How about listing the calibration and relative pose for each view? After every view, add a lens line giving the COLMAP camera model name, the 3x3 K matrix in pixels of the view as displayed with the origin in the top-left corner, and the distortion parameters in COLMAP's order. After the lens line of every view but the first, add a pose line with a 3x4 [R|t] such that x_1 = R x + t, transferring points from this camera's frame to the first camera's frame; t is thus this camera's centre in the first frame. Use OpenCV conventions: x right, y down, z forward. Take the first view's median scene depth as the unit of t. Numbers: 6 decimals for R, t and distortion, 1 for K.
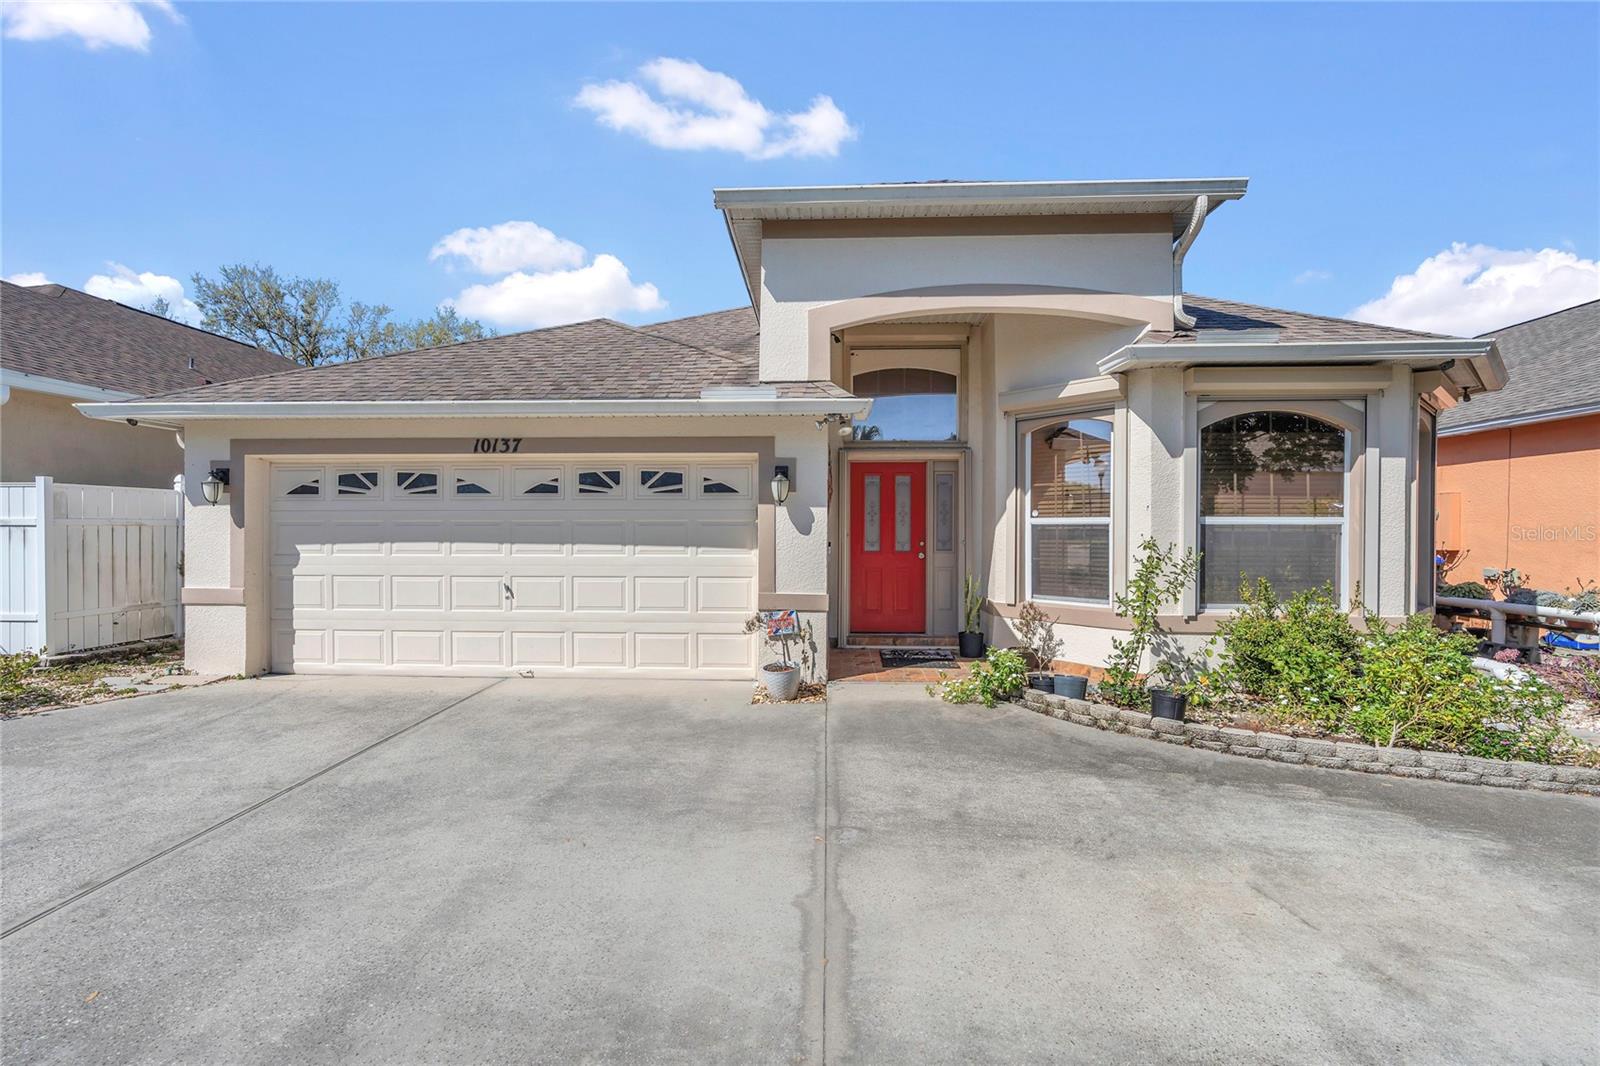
lens RADIAL K [[722.0, 0, 788.6], [0, 722.0, 534.5], [0, 0, 1]] dist [-0.014022, 0.006403]
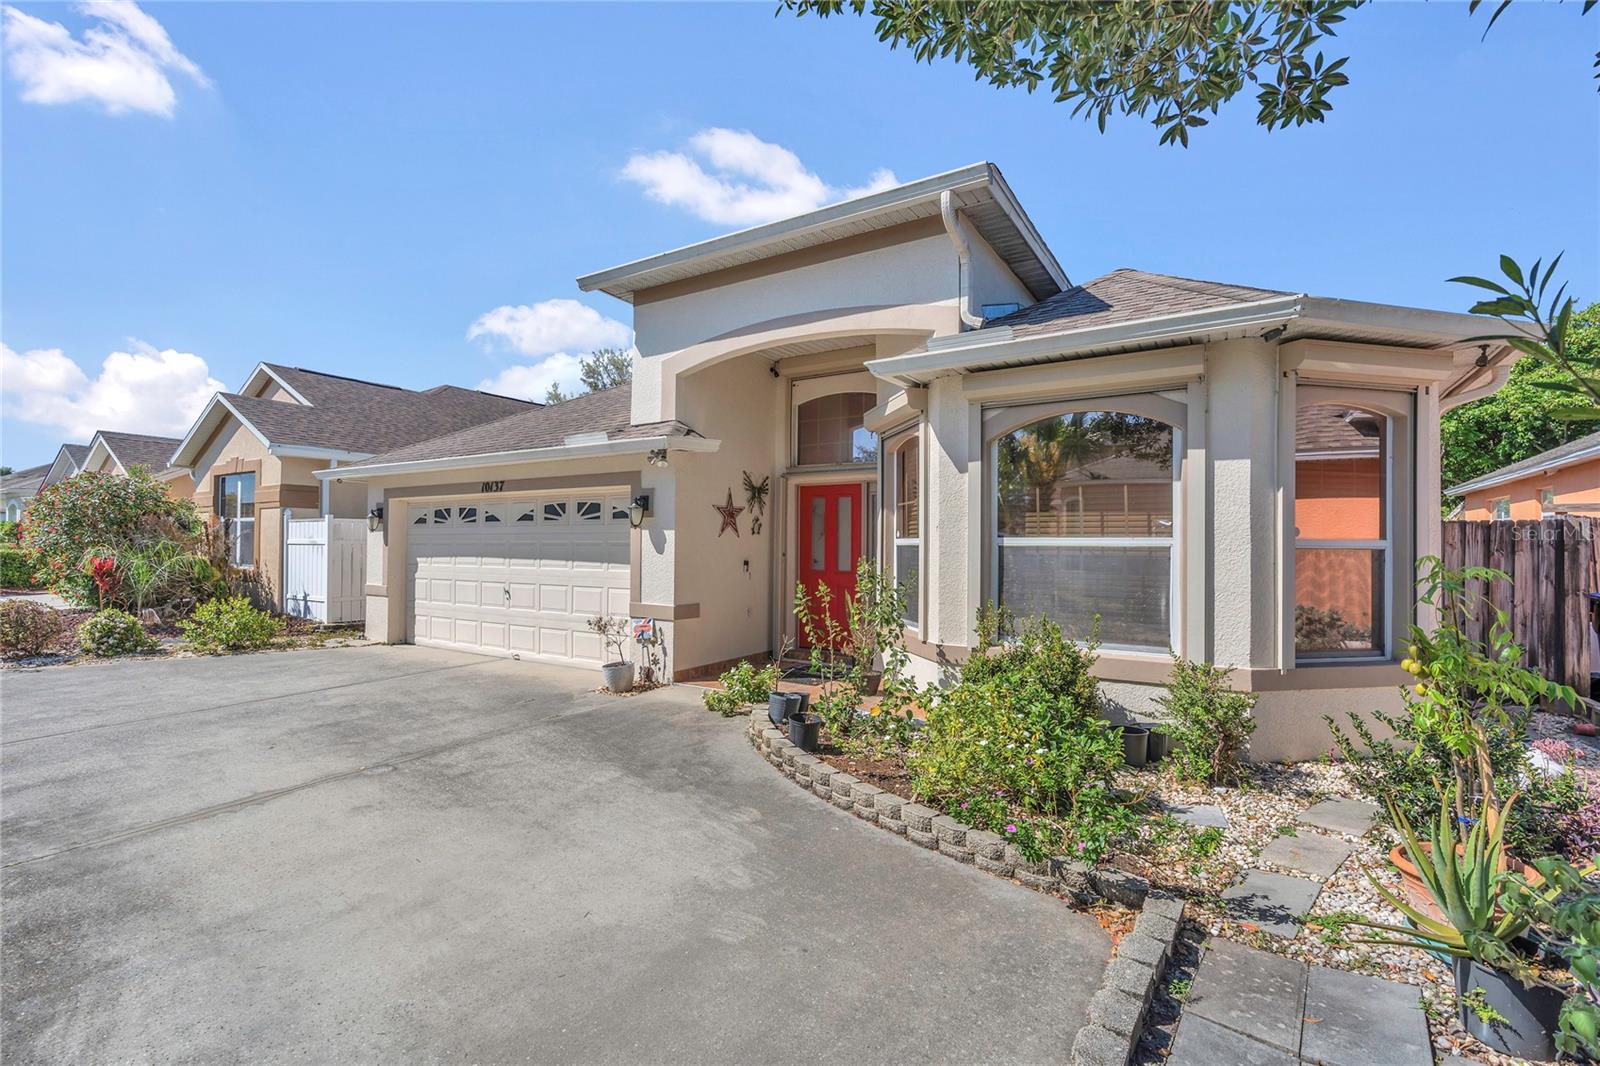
lens RADIAL K [[722.0, 0, 788.6], [0, 722.0, 534.5], [0, 0, 1]] dist [-0.014022, 0.006403]
pose [[0.868715, -0.004972, -0.495287, 0.780119], [-0.006886, 0.999732, -0.022113, -0.006602], [0.495264, 0.022620, 0.868448, 0.094085]]
